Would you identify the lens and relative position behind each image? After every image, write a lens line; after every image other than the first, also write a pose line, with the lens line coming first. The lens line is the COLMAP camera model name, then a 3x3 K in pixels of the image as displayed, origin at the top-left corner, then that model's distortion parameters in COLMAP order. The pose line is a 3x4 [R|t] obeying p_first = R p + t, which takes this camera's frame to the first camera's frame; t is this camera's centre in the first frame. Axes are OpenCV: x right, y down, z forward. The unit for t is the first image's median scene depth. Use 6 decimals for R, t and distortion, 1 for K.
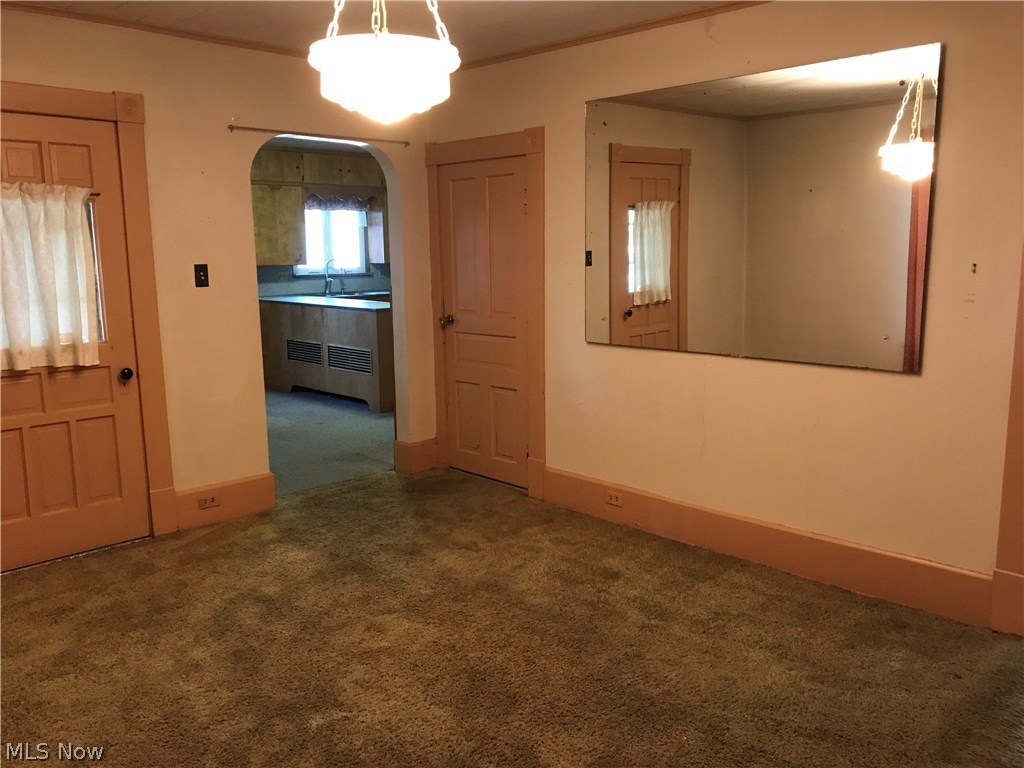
lens RADIAL K [[837.9, 0, 512.0], [0, 837.9, 384.0], [0, 0, 1]] dist [0.053769, -0.098743]
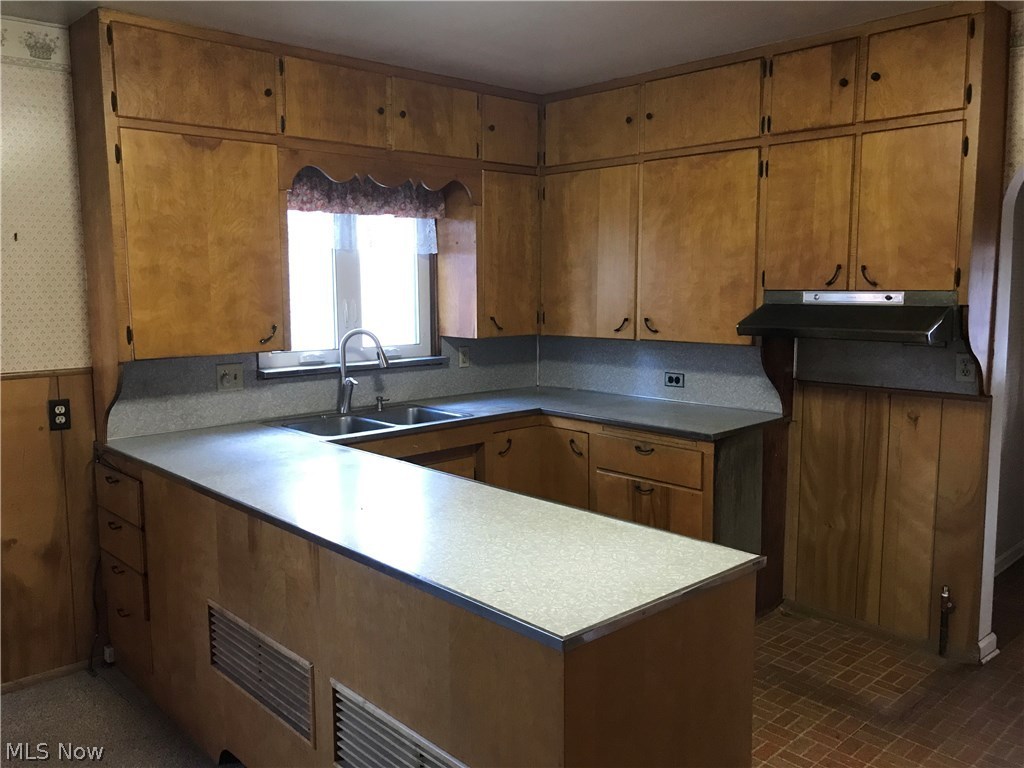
lens RADIAL K [[837.9, 0, 512.0], [0, 837.9, 384.0], [0, 0, 1]] dist [0.053769, -0.098743]
pose [[0.999653, 0.006183, -0.025602, -0.127371], [-0.007302, 0.999011, -0.043852, -0.105532], [0.025305, 0.044024, 0.998710, 0.593672]]
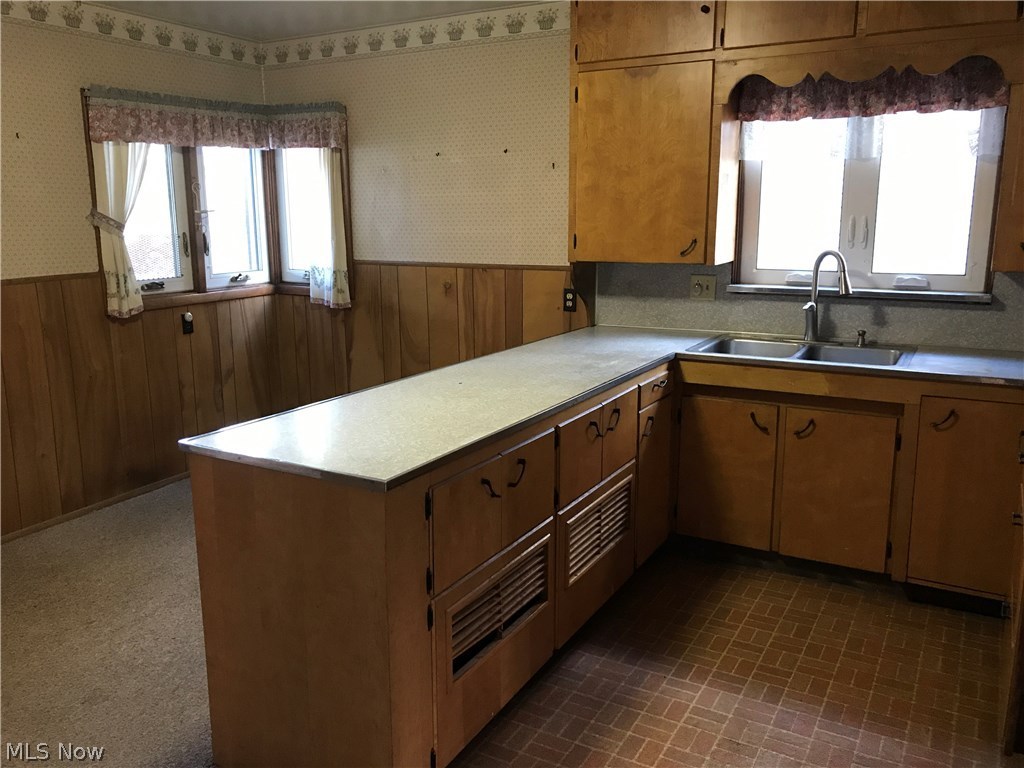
lens RADIAL K [[855.1, 0, 512.0], [0, 855.1, 384.0], [0, 0, 1]] dist [-0.007522, -0.006297]
pose [[0.292529, 0.199962, -0.935116, 0.106257], [-0.152125, 0.975170, 0.160938, -0.131437], [0.944079, 0.095176, 0.315685, 0.757387]]
